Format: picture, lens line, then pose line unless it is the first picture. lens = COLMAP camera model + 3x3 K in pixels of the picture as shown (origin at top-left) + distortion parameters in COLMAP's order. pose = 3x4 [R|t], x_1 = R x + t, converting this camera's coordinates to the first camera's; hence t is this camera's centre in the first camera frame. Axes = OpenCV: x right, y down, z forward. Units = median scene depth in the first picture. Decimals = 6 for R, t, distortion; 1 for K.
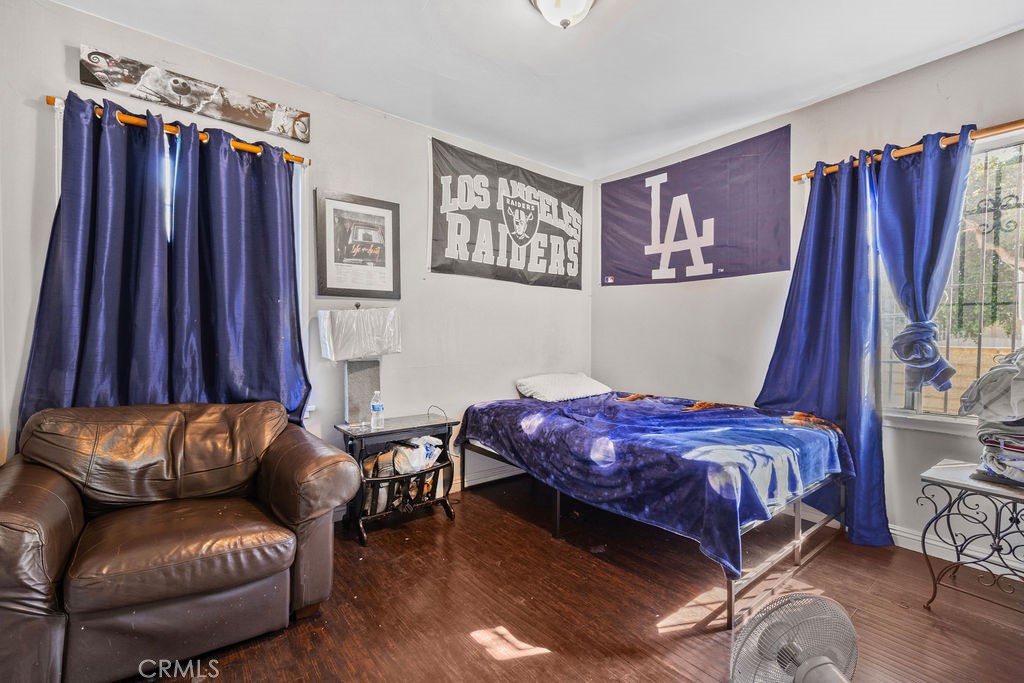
lens RADIAL K [[441.6, 0, 513.1], [0, 441.6, 345.4], [0, 0, 1]] dist [-0.001608, -0.000527]
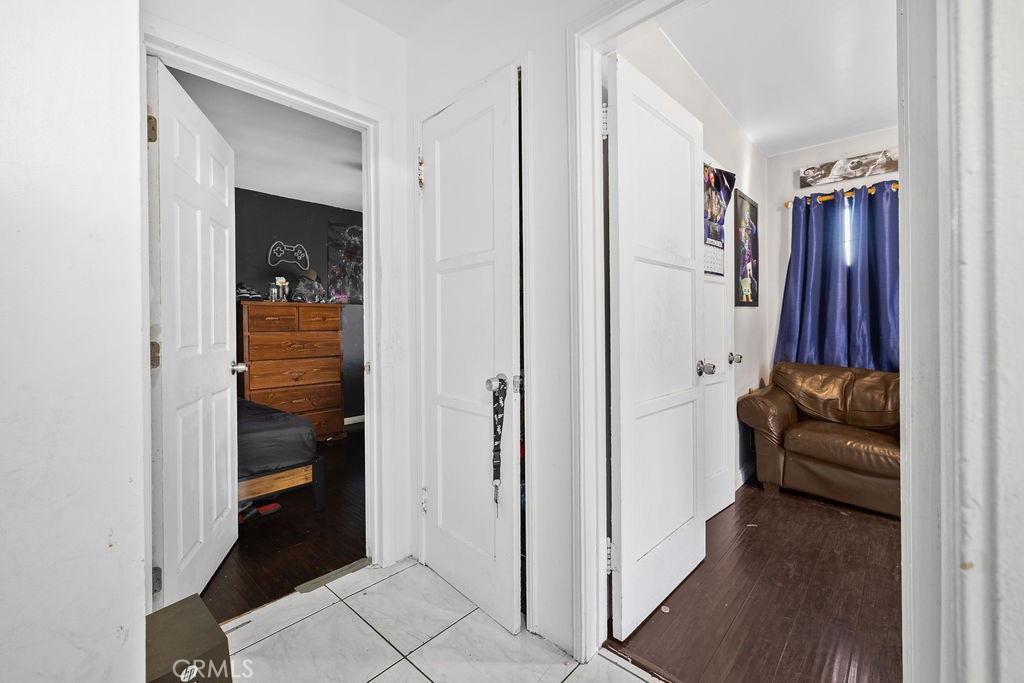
lens RADIAL K [[428.9, 0, 506.7], [0, 428.9, 328.5], [0, 0, 1]] dist [0.000626, -0.000023]
pose [[0.142808, -0.001425, -0.989749, 0.608487], [-0.006755, 0.999974, -0.002414, 0.004054], [0.989727, 0.007031, 0.142795, -0.462404]]
